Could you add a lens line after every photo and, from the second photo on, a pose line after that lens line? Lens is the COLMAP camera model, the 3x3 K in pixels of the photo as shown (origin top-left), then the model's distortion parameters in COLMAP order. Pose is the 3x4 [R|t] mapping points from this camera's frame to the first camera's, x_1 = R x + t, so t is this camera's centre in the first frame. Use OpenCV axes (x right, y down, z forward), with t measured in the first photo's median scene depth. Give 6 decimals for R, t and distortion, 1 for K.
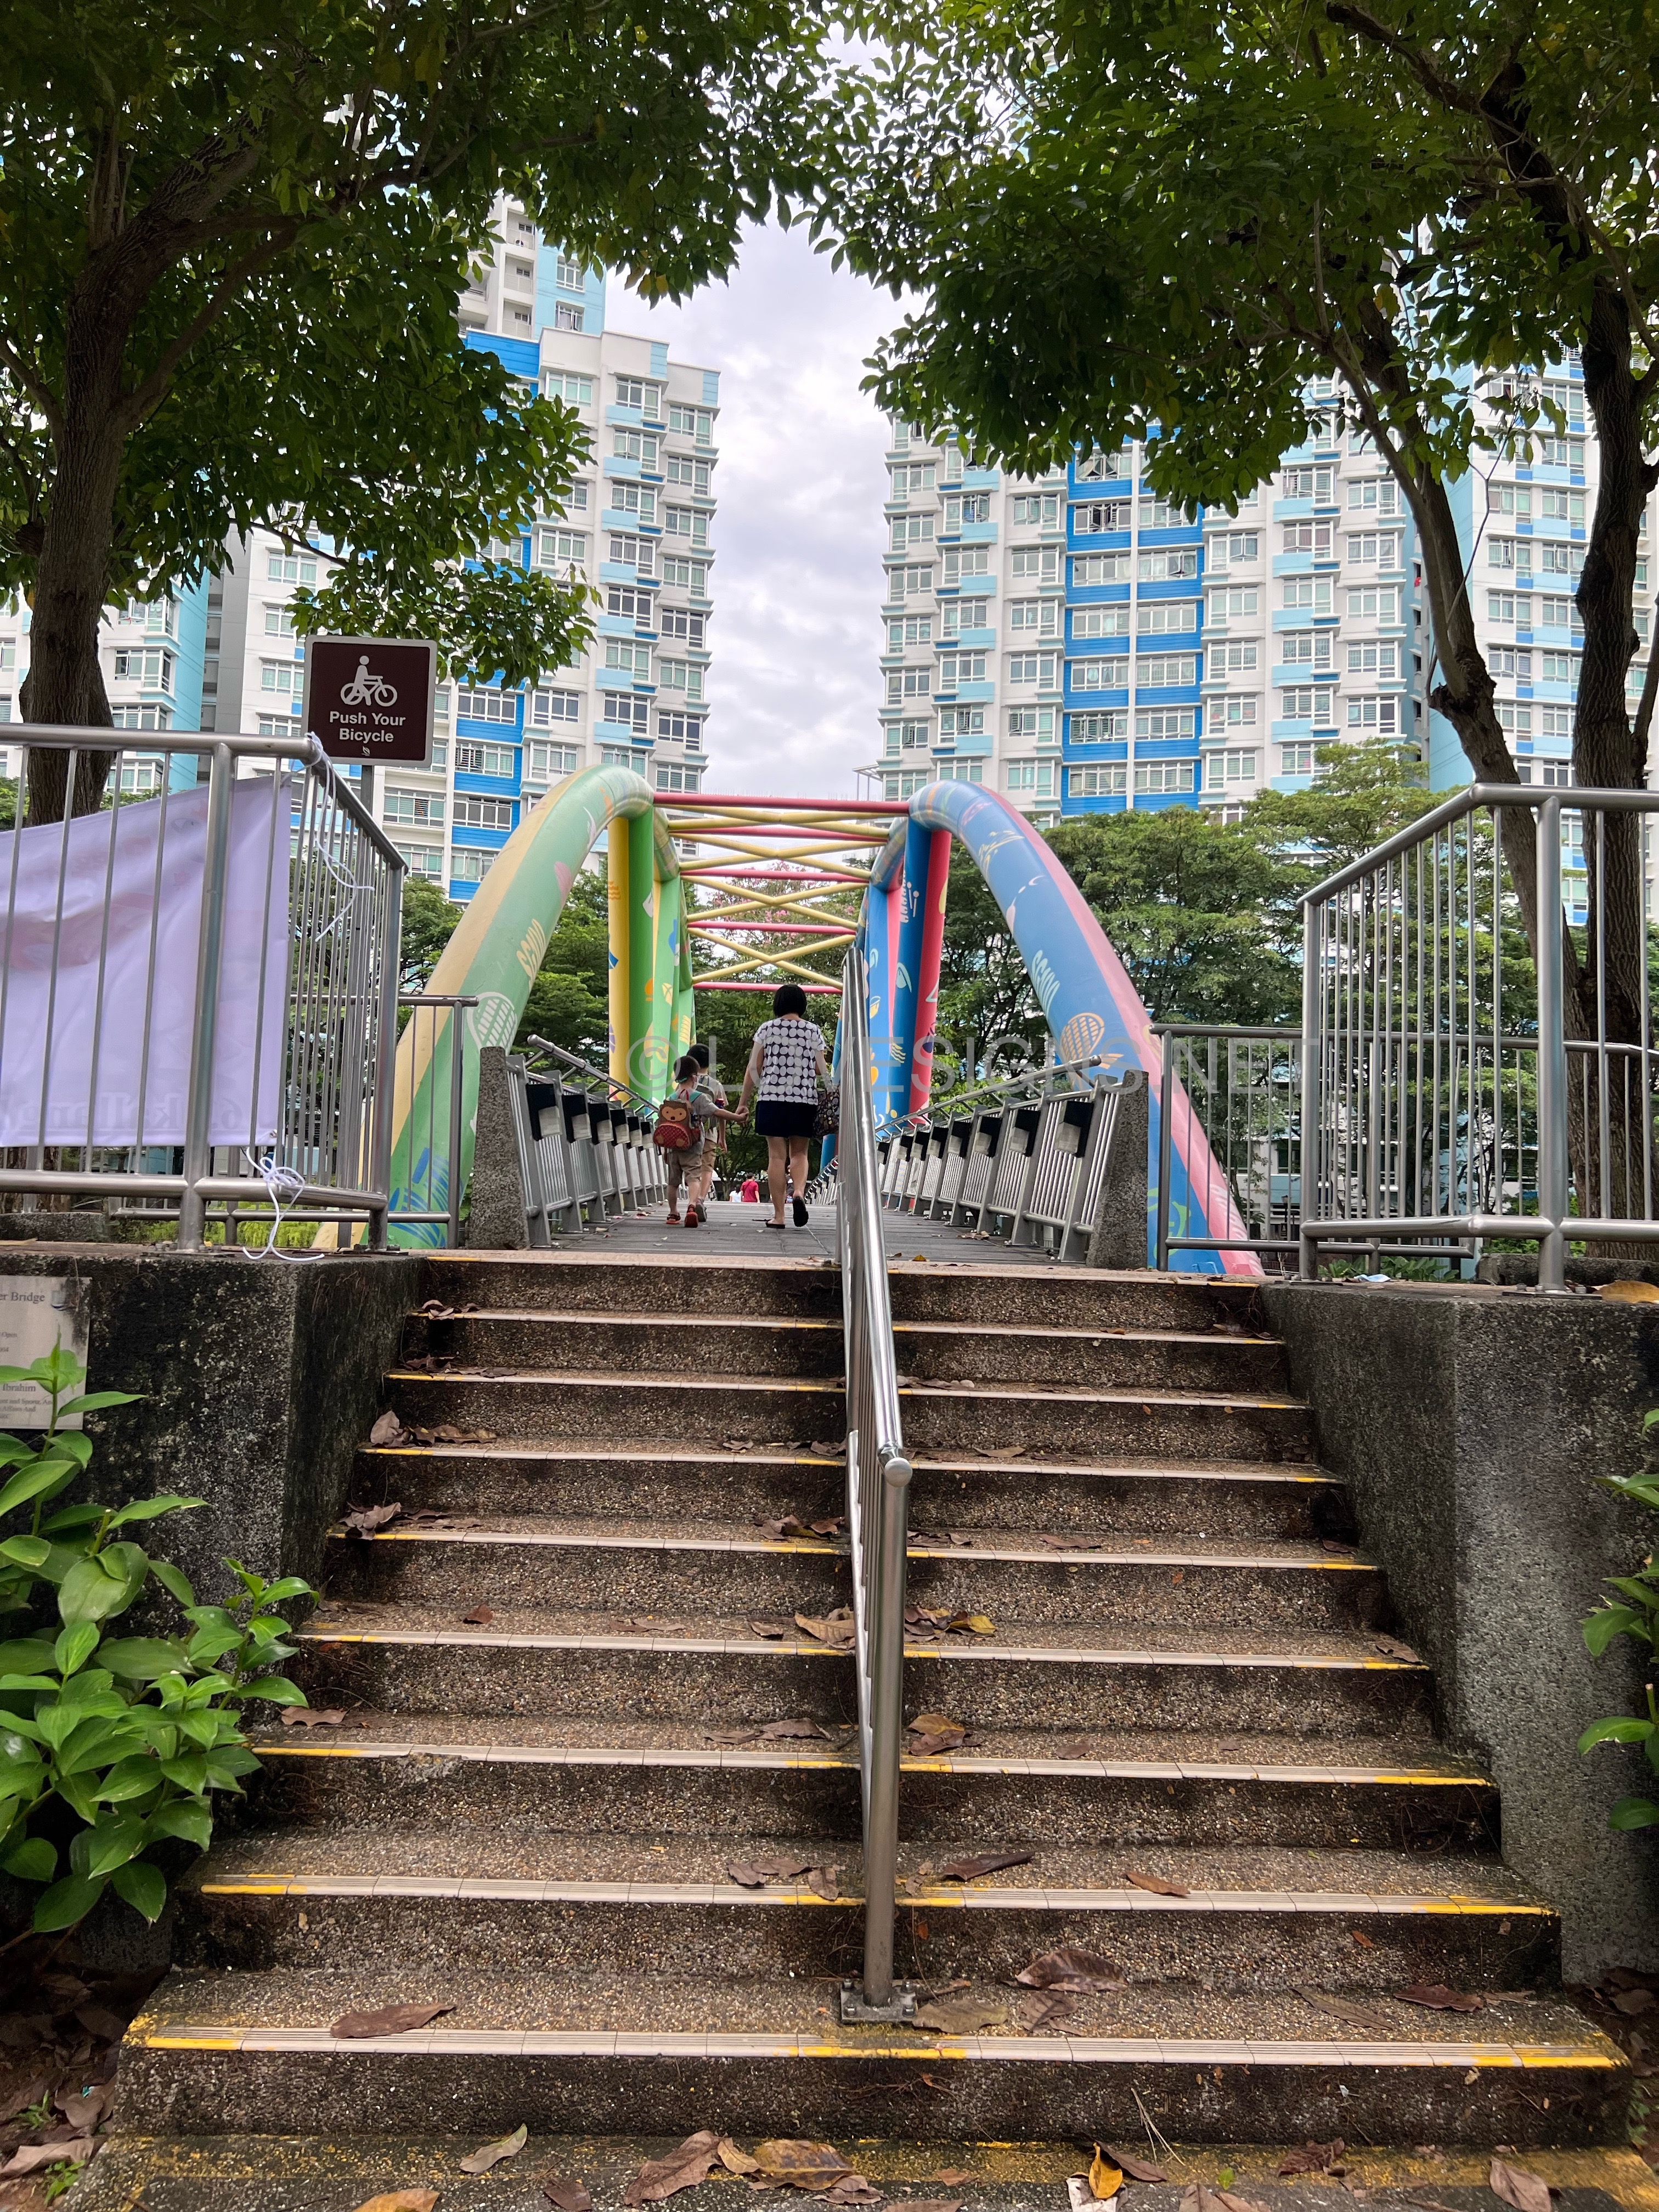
lens RADIAL K [[1653.1, 0, 812.0], [0, 1653.1, 1152.6], [0, 0, 1]] dist [0.008445, -0.015363]
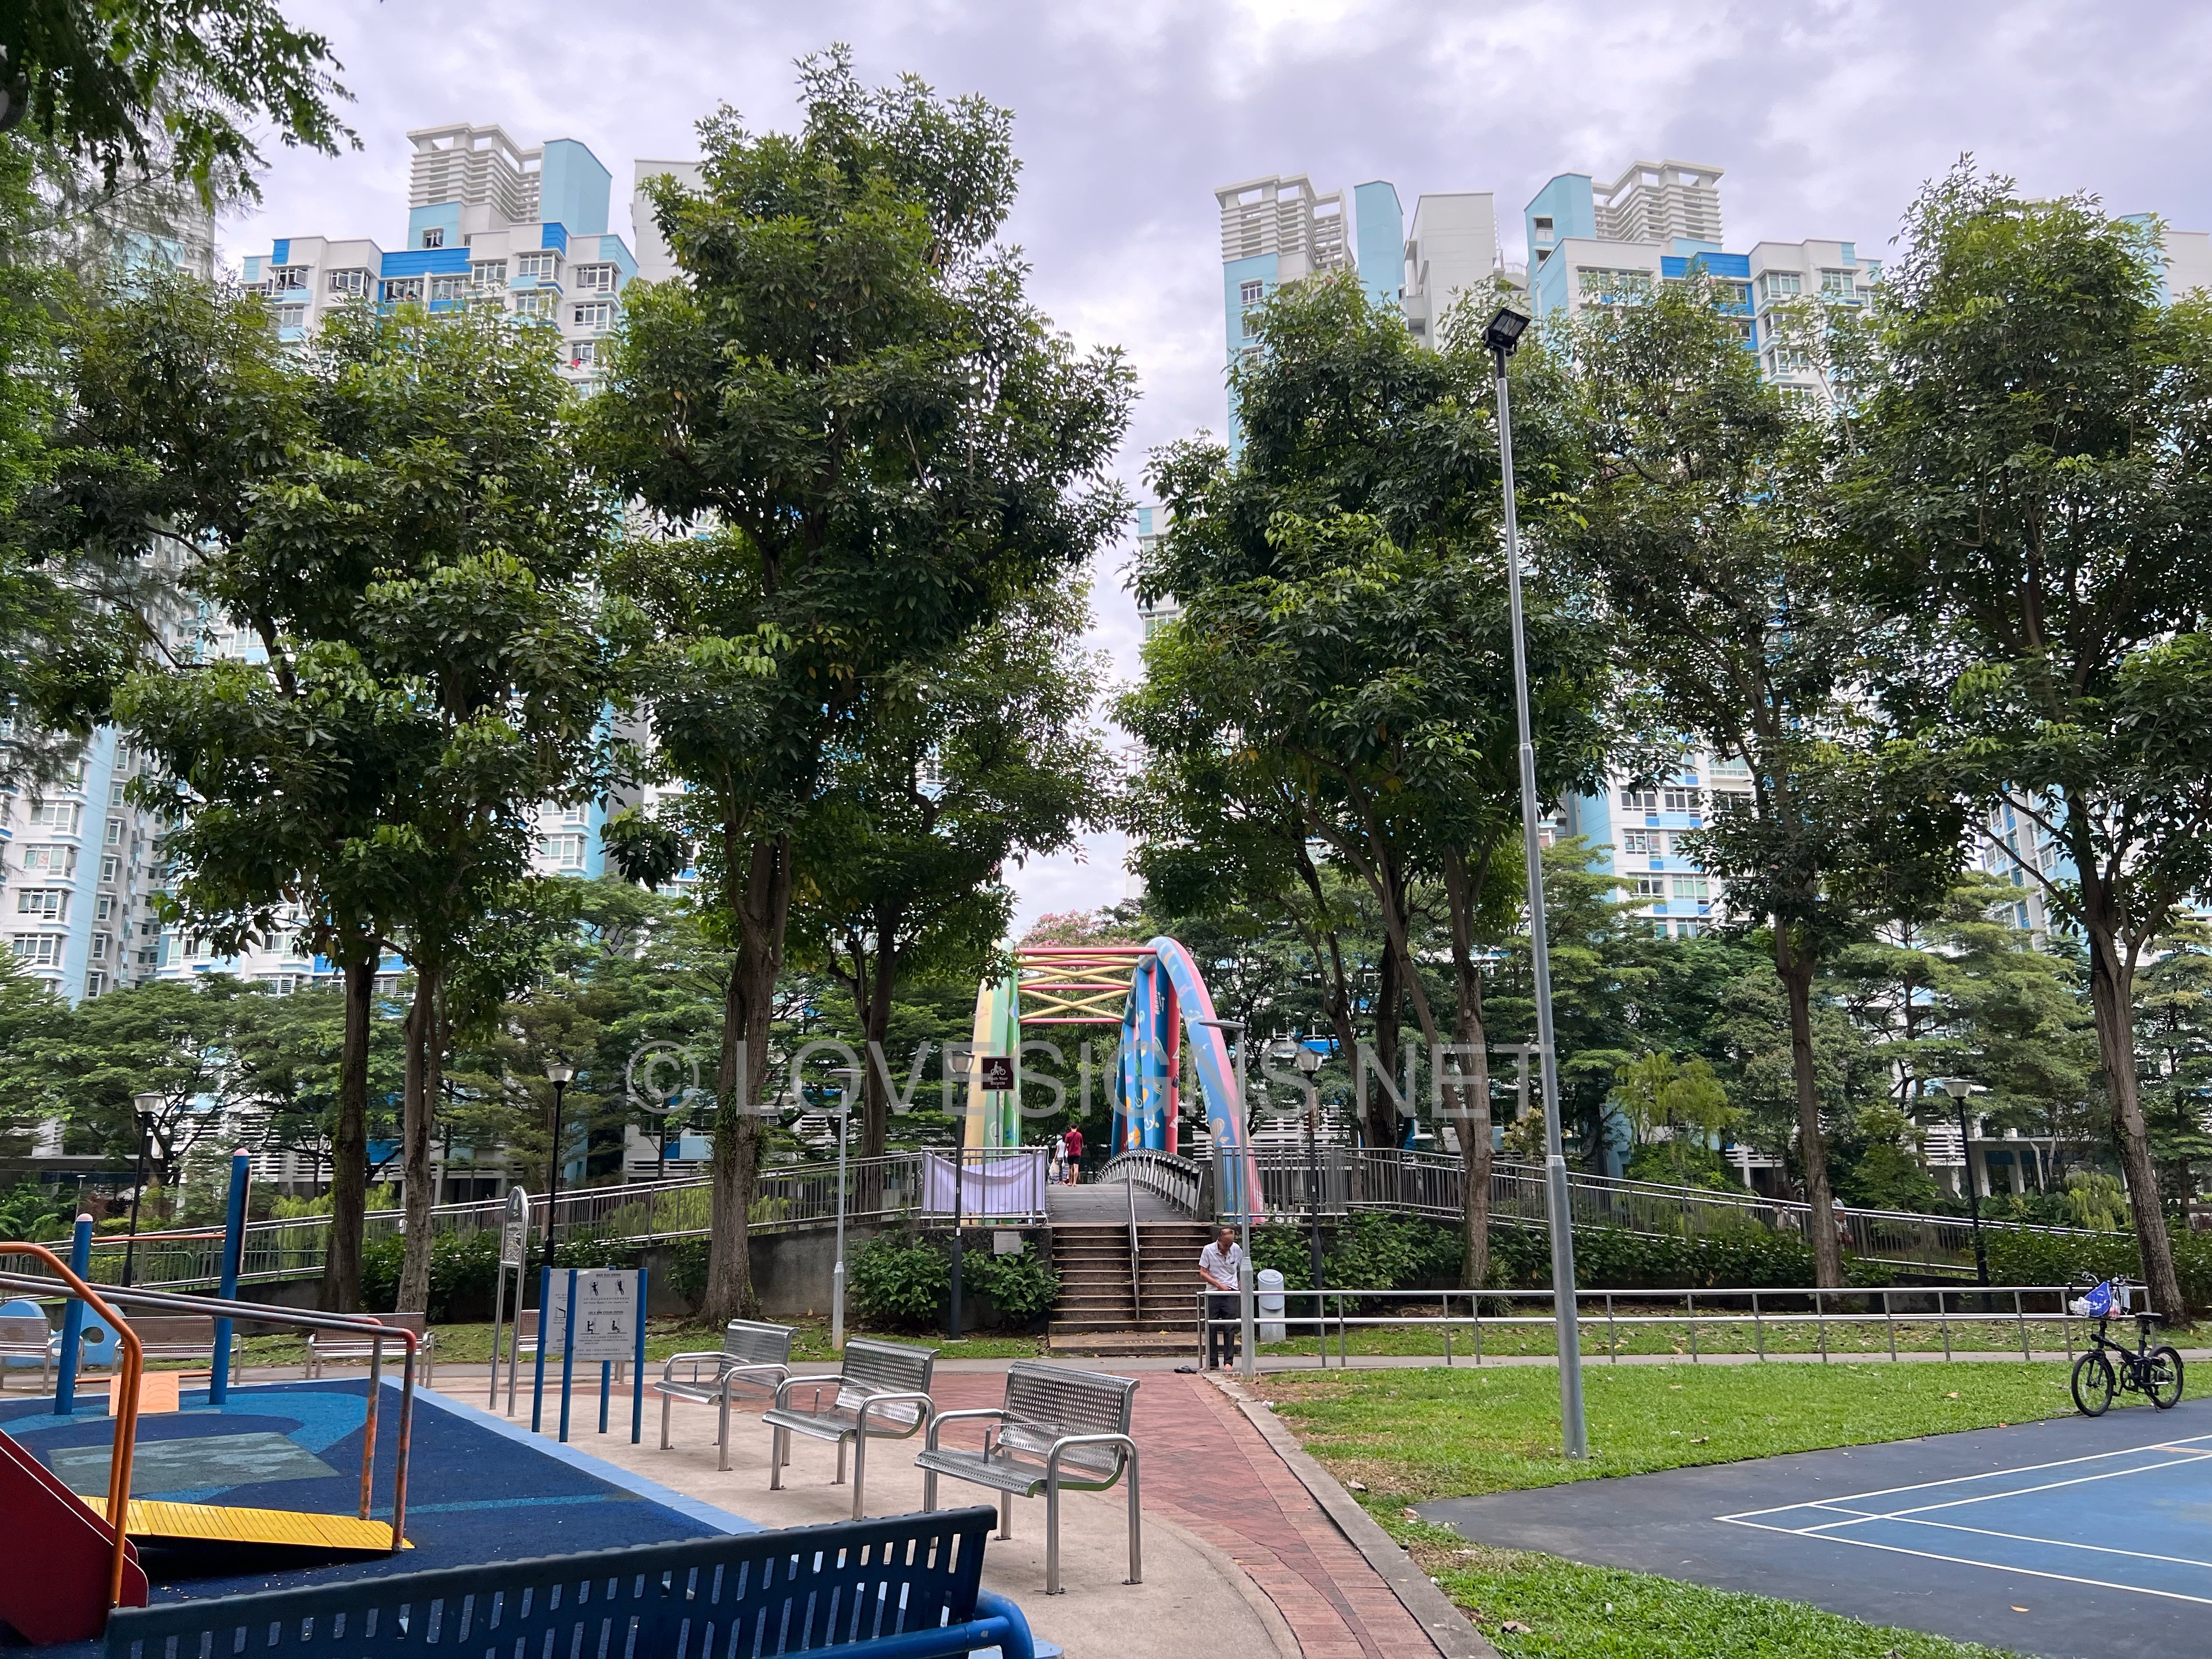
lens RADIAL K [[1653.1, 0, 1106.0], [0, 1653.1, 829.5], [0, 0, 1]] dist [0.008445, -0.015363]
pose [[0.999299, -0.034290, 0.015036, -0.005521], [0.036244, 0.986664, -0.158686, -0.020546], [-0.009394, 0.159120, 0.987215, -0.263985]]
